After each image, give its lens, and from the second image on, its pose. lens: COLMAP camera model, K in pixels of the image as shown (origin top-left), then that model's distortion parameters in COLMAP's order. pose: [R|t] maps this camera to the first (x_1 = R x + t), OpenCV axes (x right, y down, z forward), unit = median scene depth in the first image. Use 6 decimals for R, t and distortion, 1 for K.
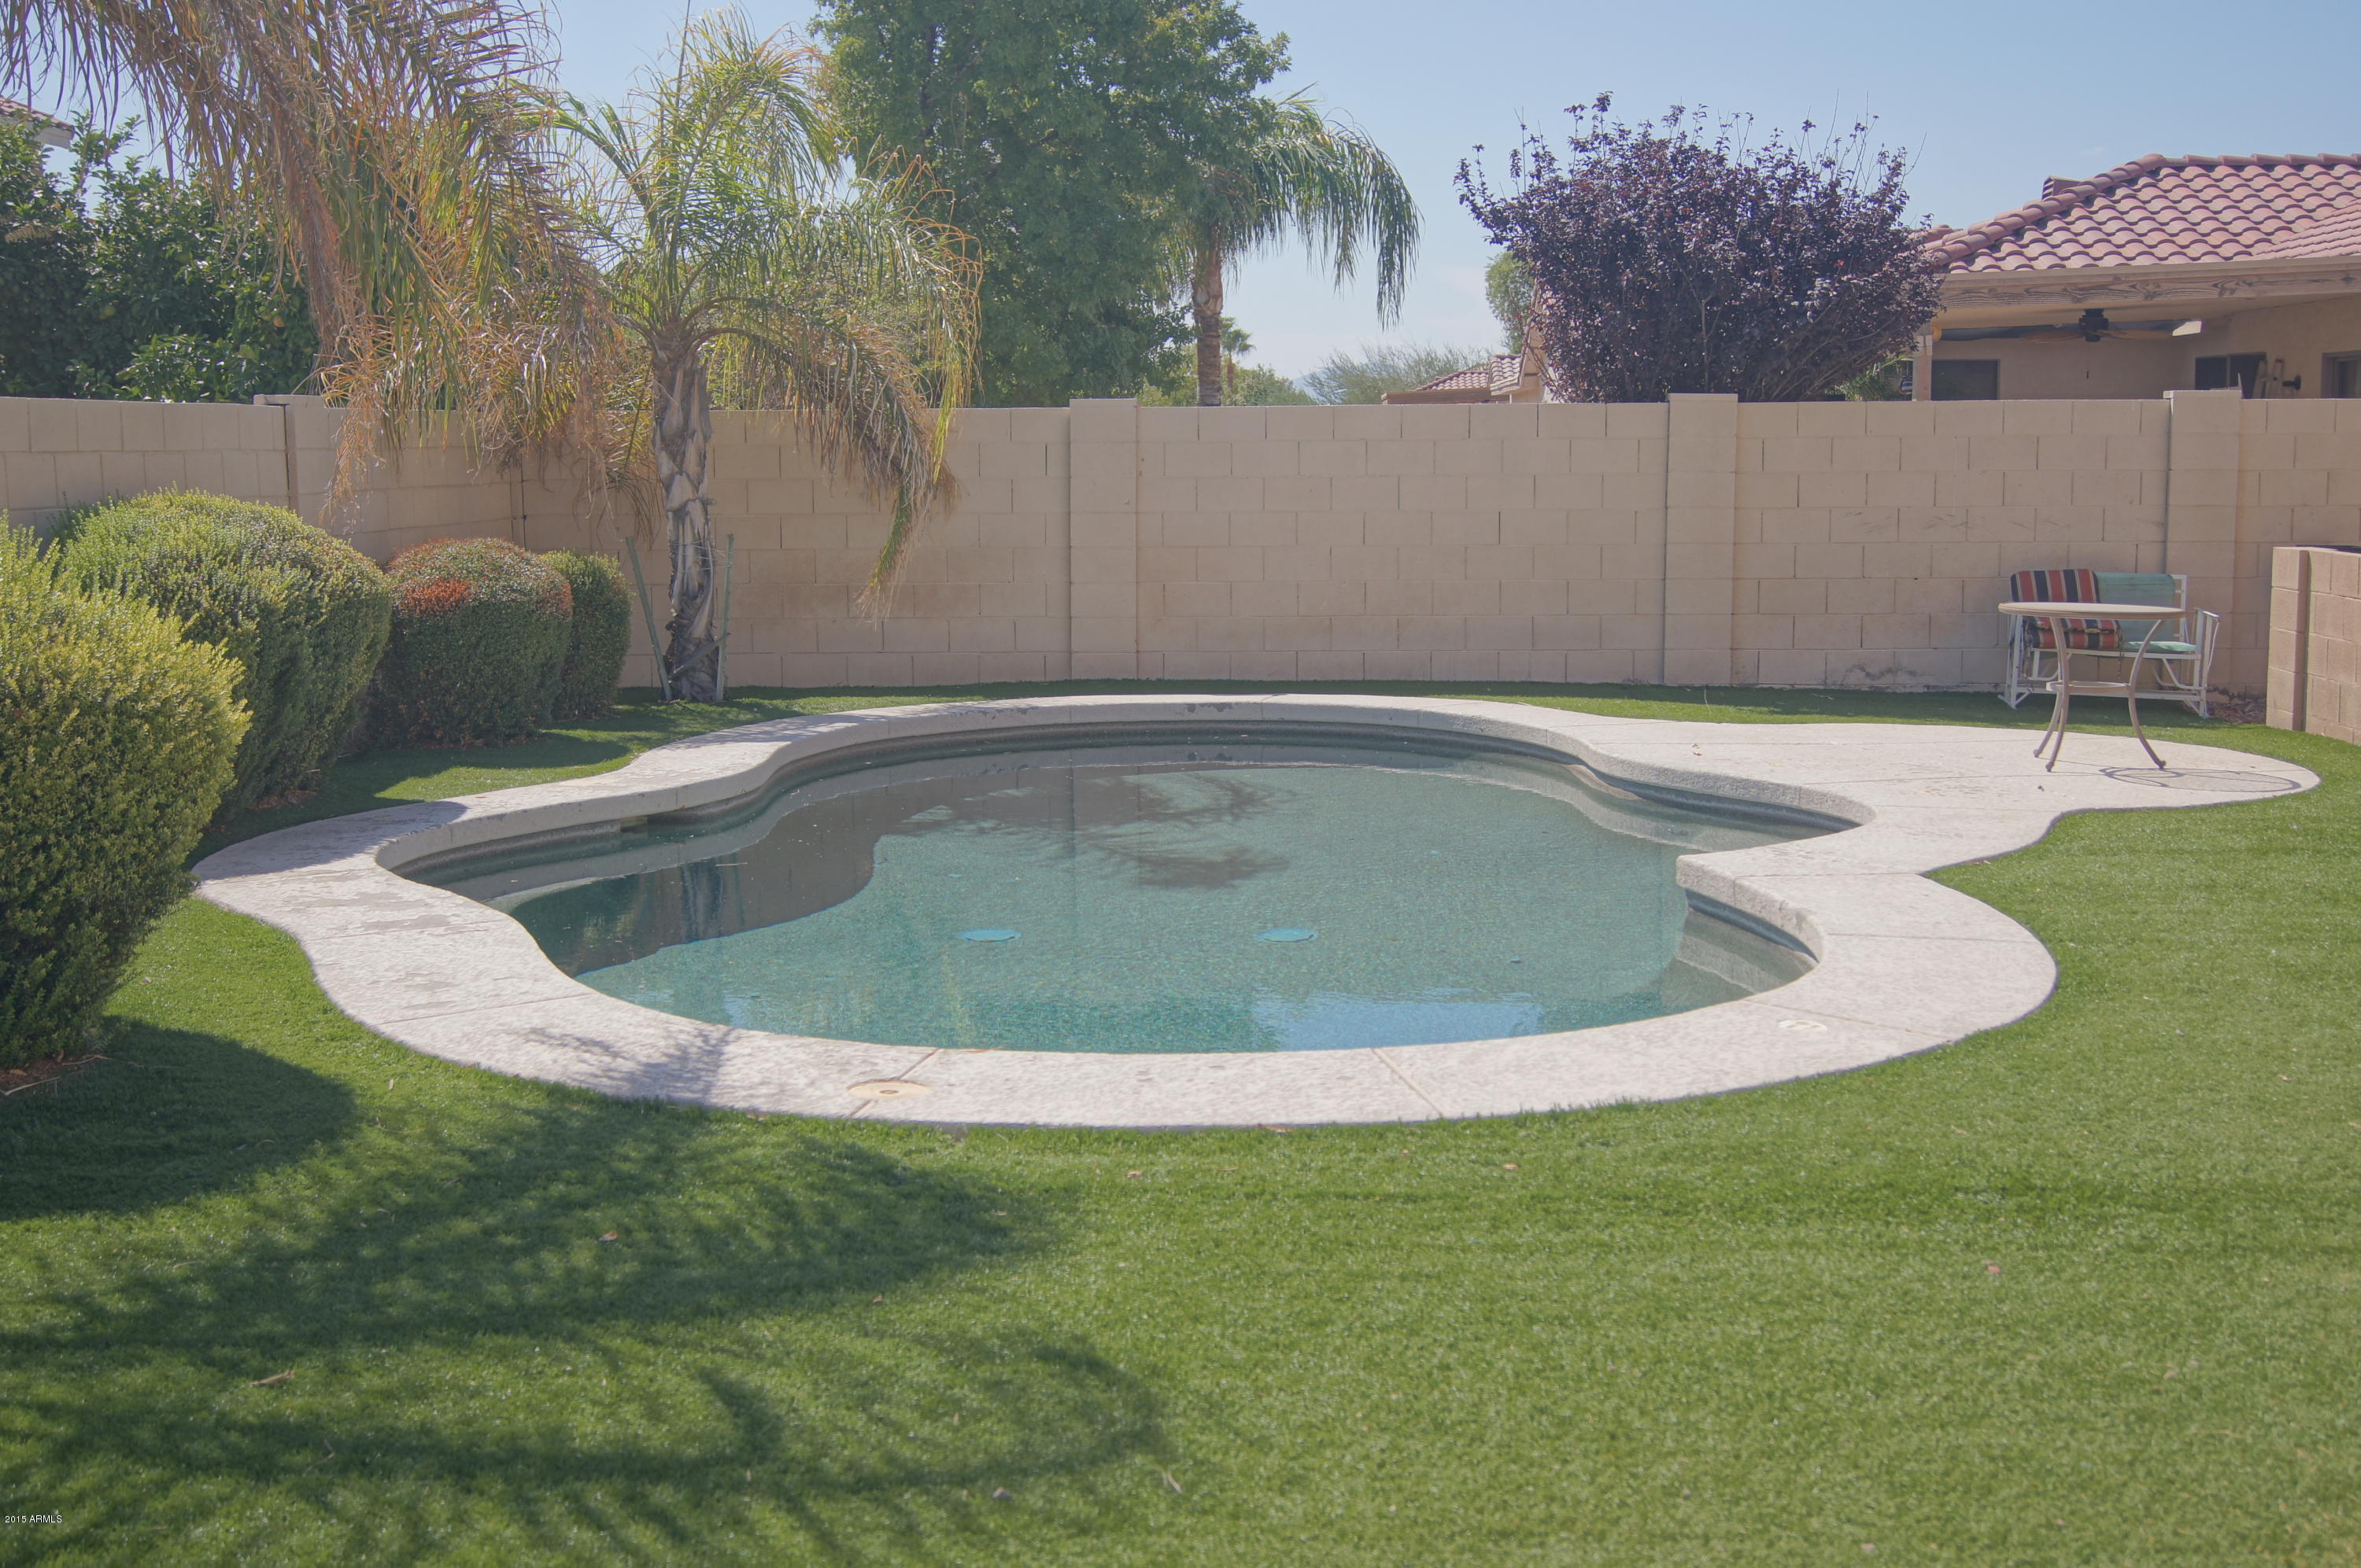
lens RADIAL K [[2674.9, 0, 1177.9], [0, 2674.9, 784.1], [0, 0, 1]] dist [-0.045350, 0.000000]
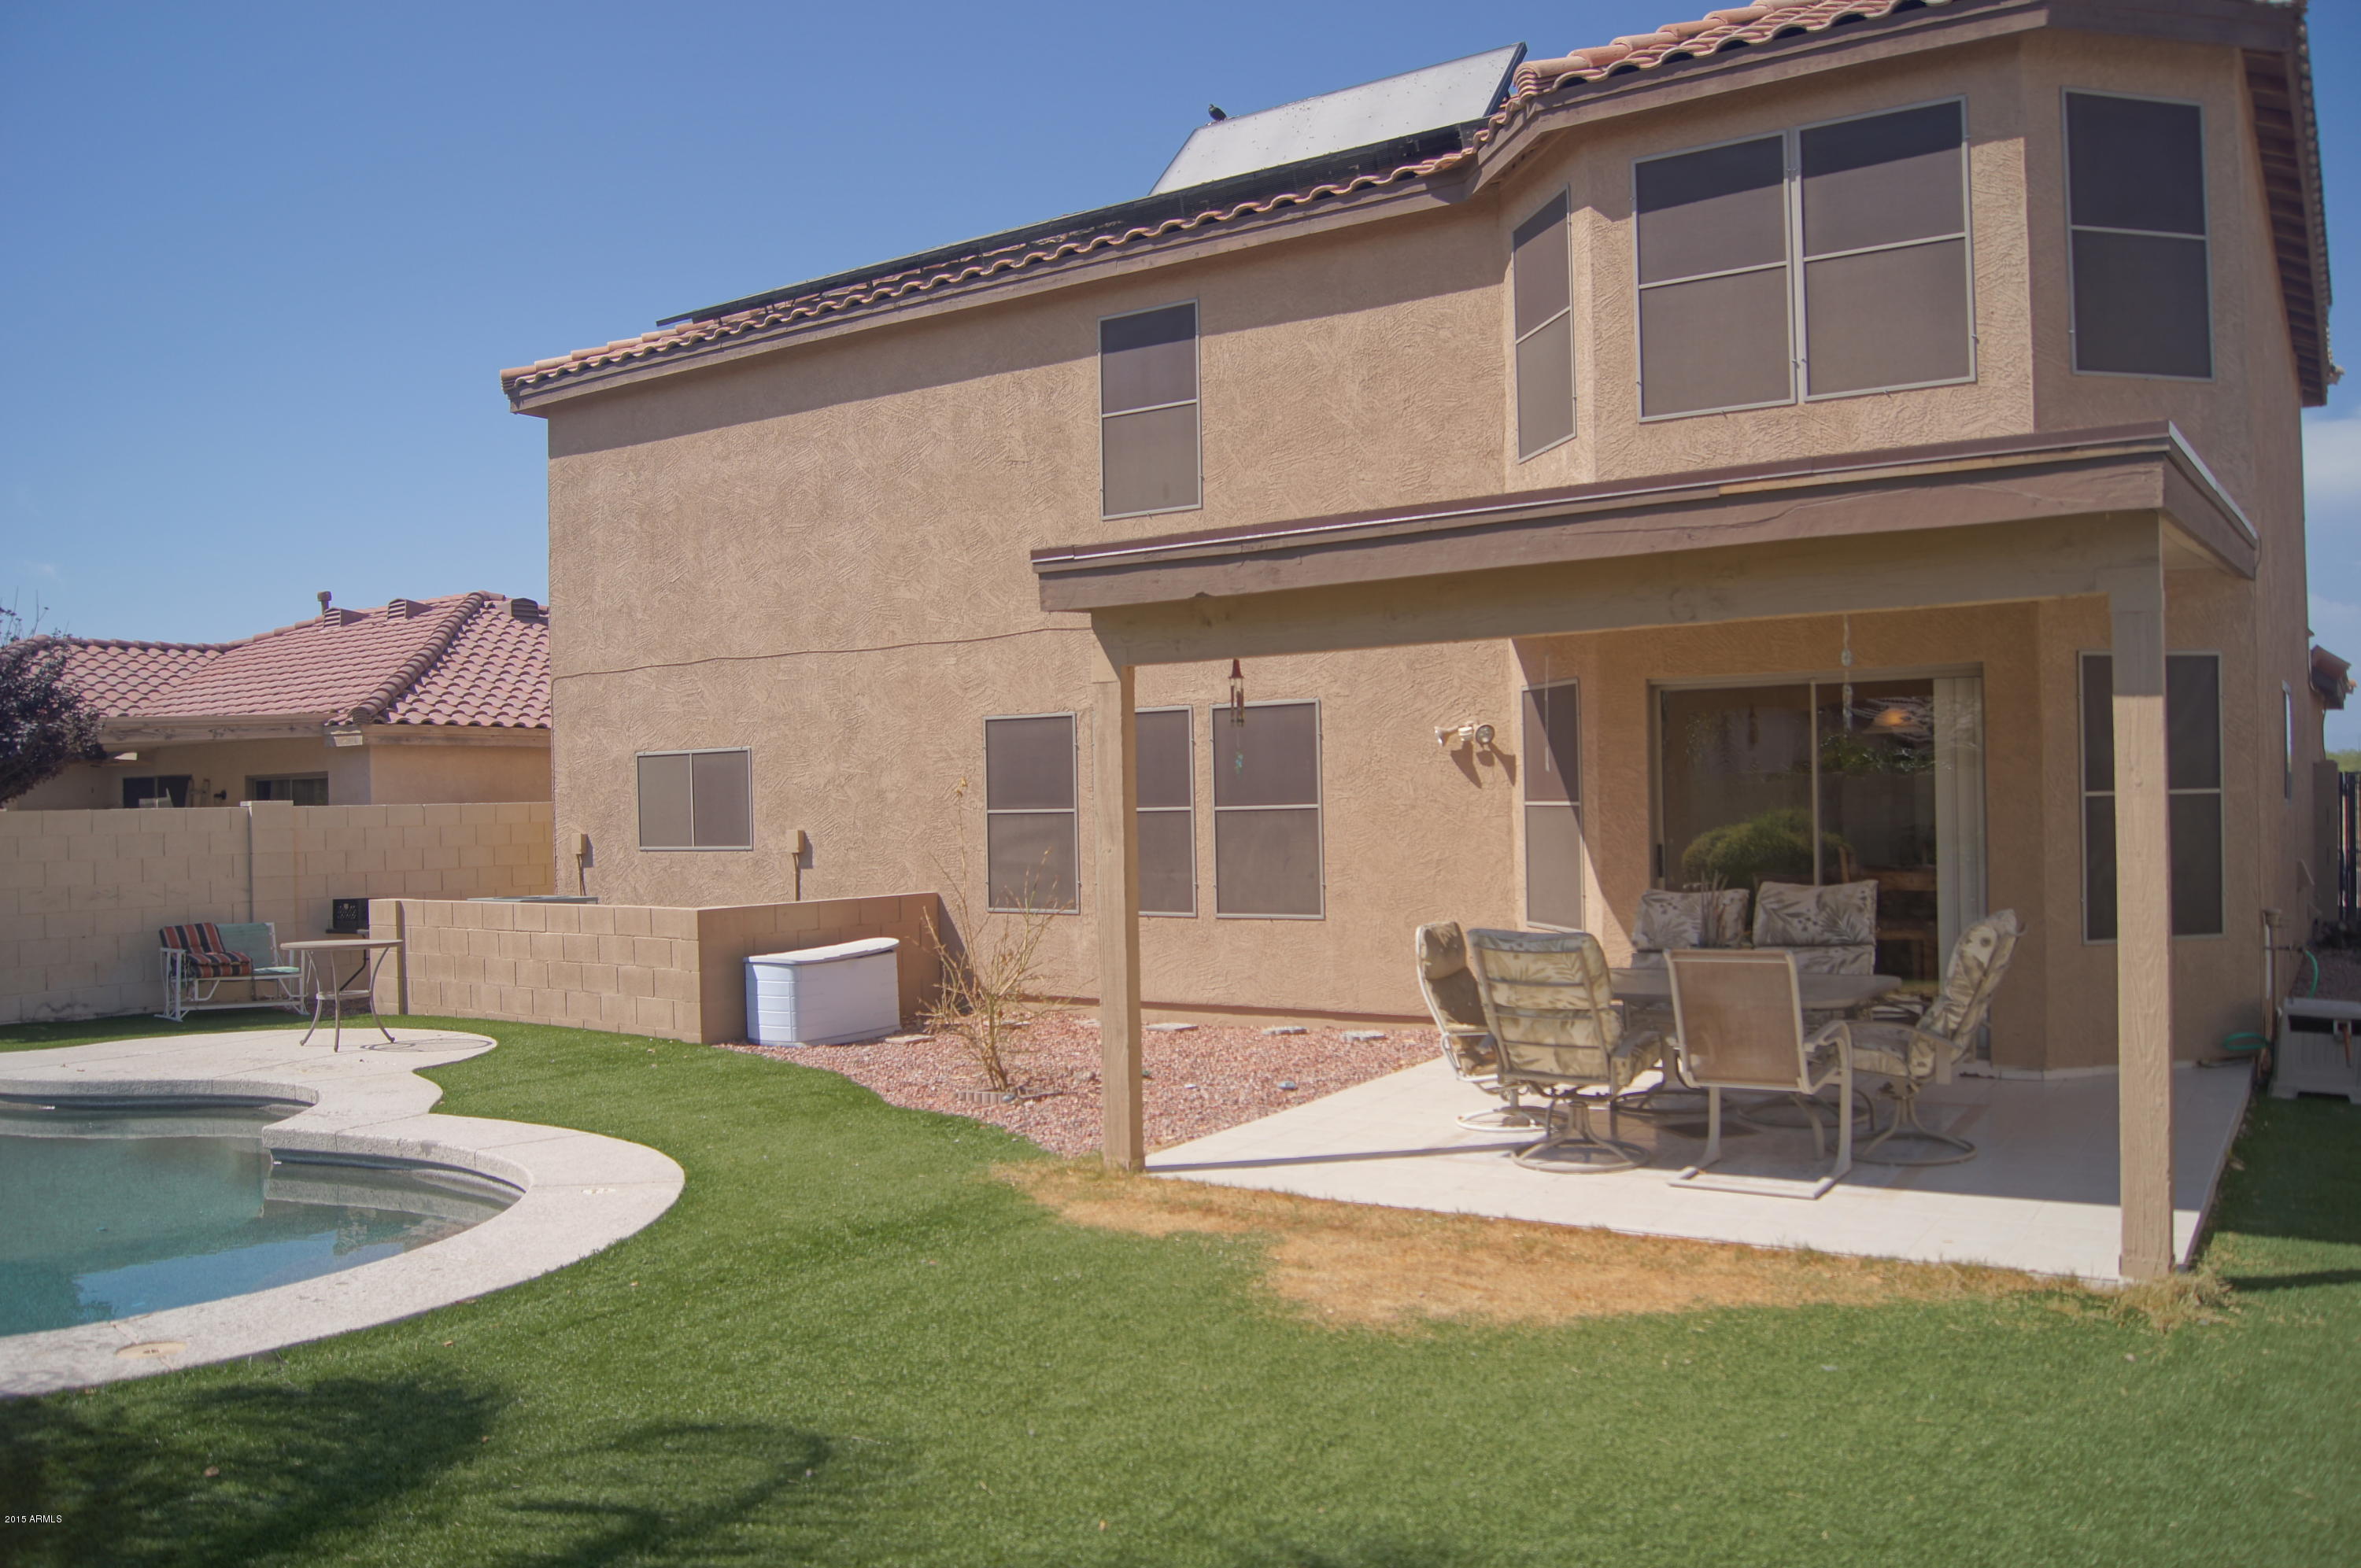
lens RADIAL K [[1814.3, 0, 1168.4], [0, 1814.3, 795.1], [0, 0, 1]] dist [-0.081465, 0.014666]
pose [[0.517460, -0.000435, 0.855707, -0.247040], [0.128747, 0.988656, -0.077353, -0.008224], [-0.845967, 0.150197, 0.511646, 0.057799]]
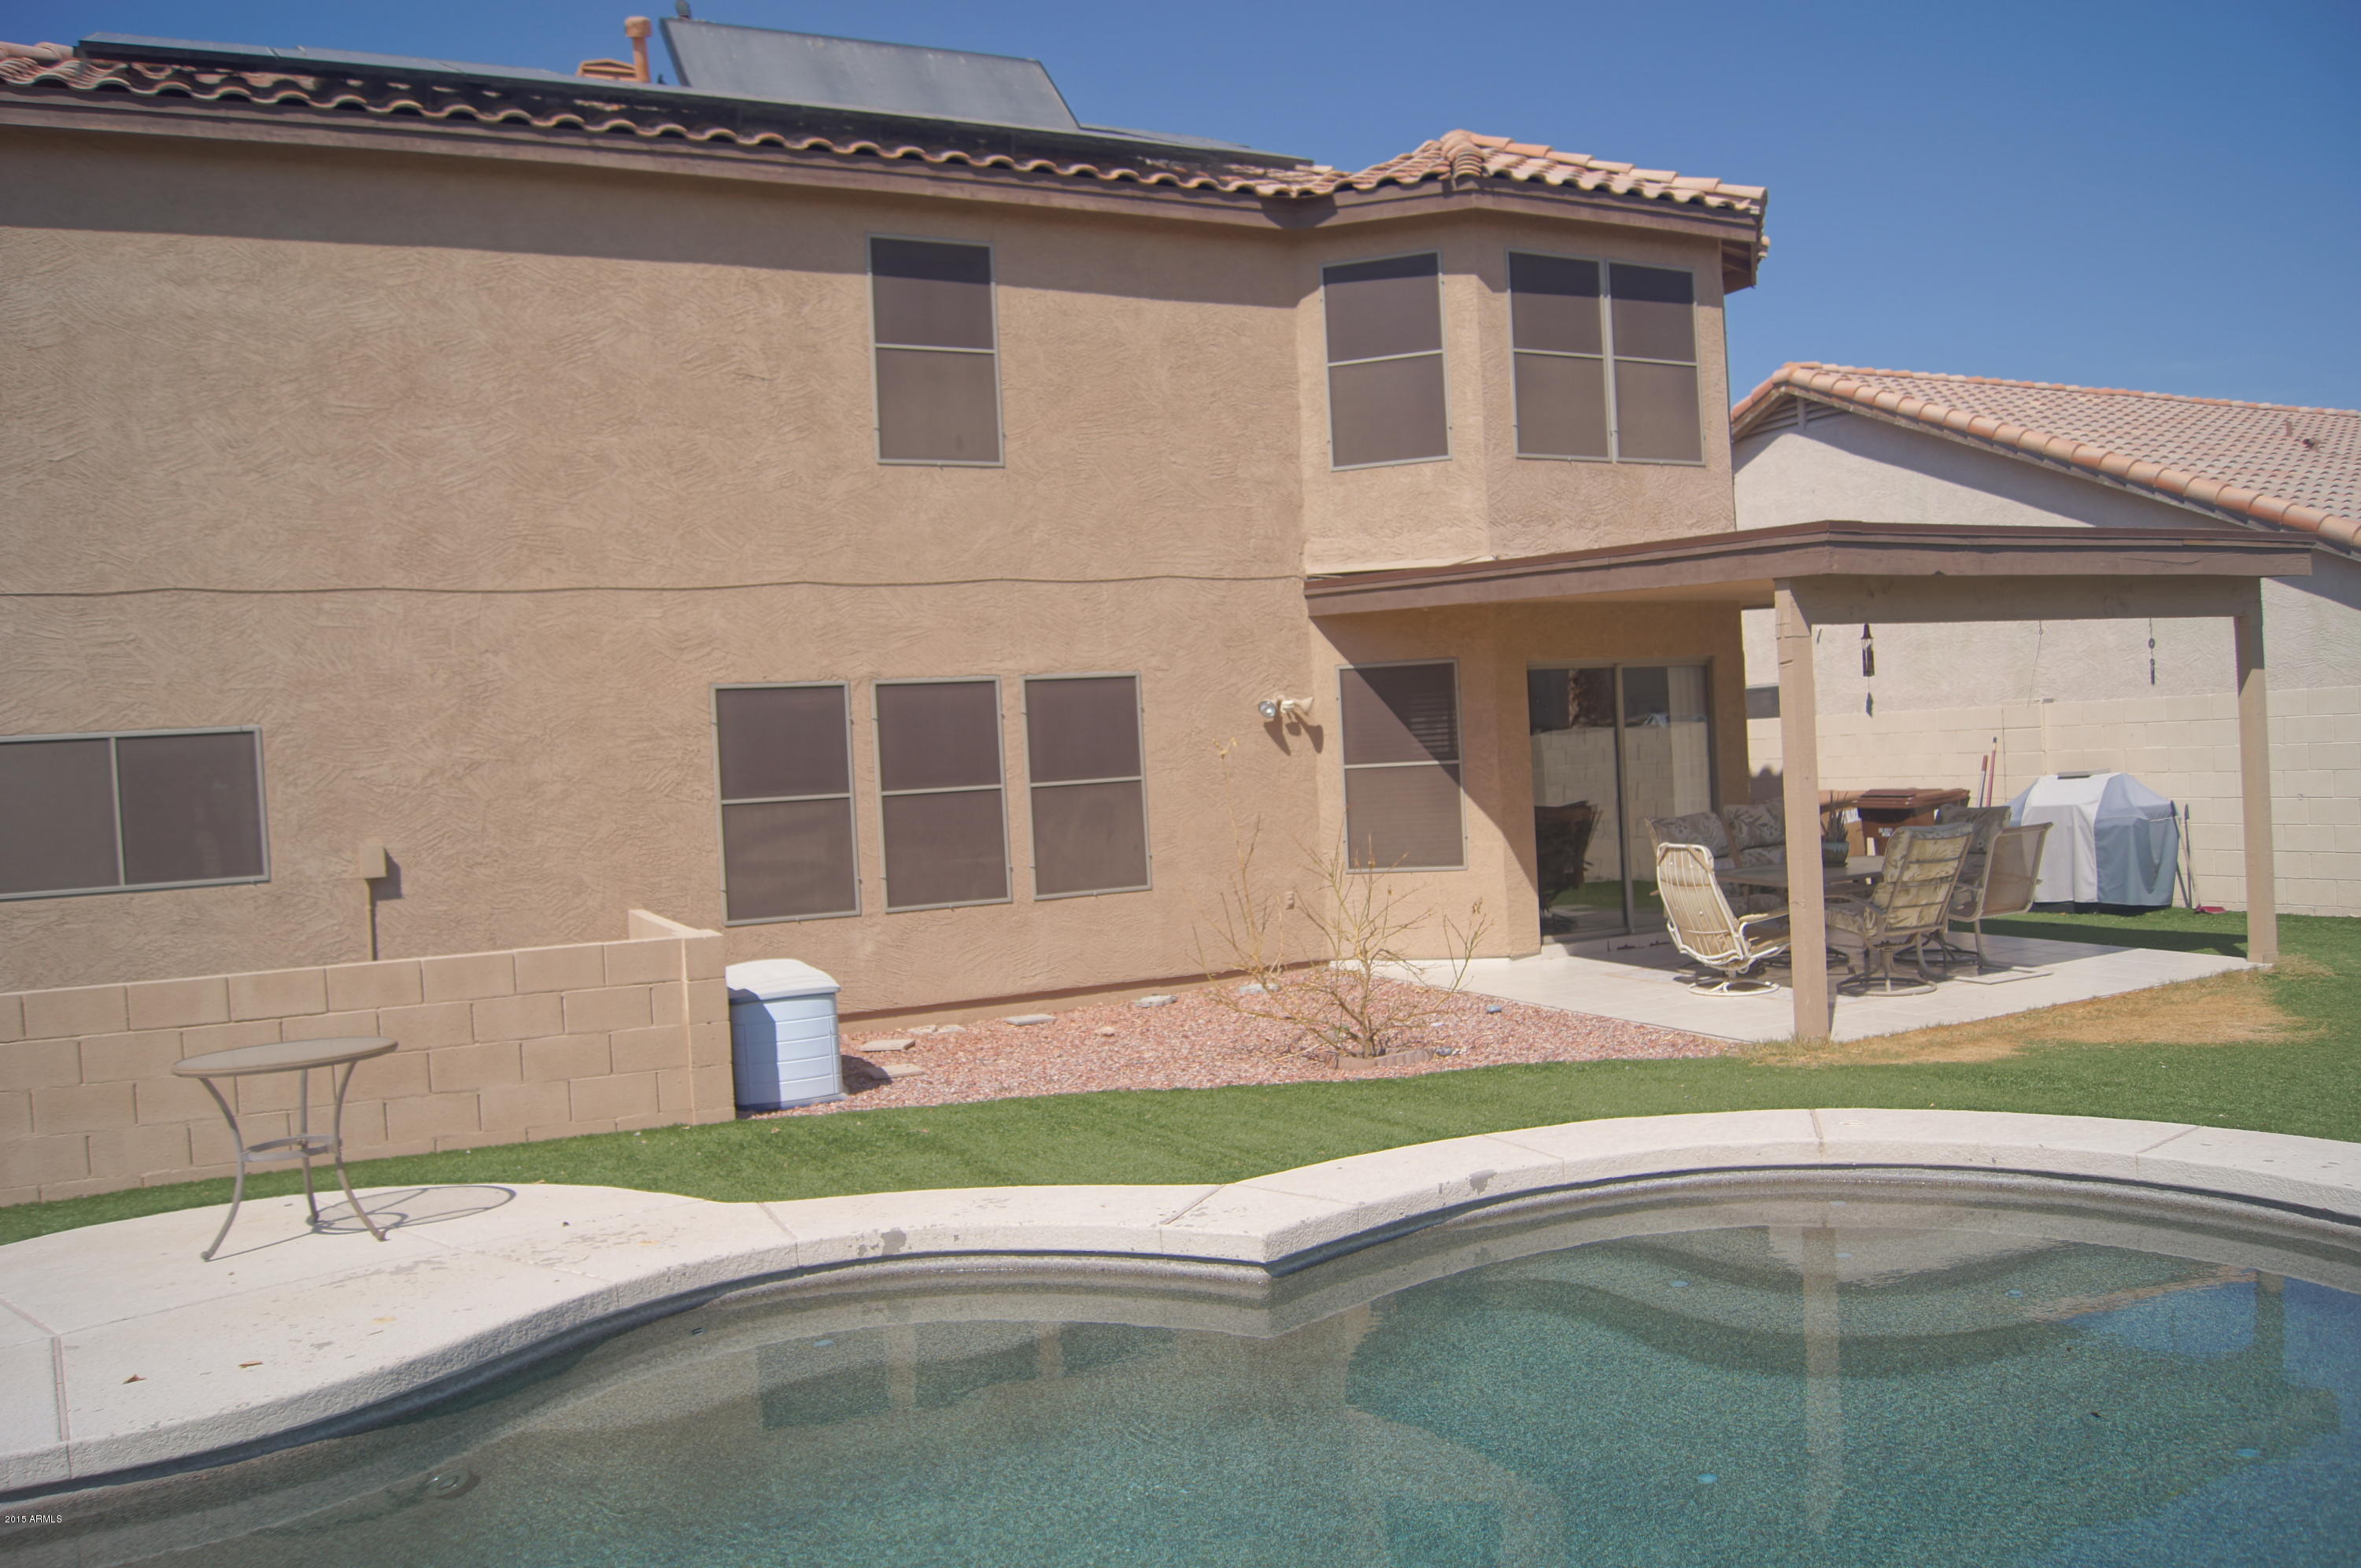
lens RADIAL K [[1814.3, 0, 1165.6], [0, 1814.3, 785.9], [0, 0, 1]] dist [-0.081465, 0.014666]
pose [[-0.485522, 0.021266, 0.873966, -0.240645], [0.171676, 0.982558, 0.071465, -0.121051], [-0.857202, 0.184736, -0.480705, 0.877464]]
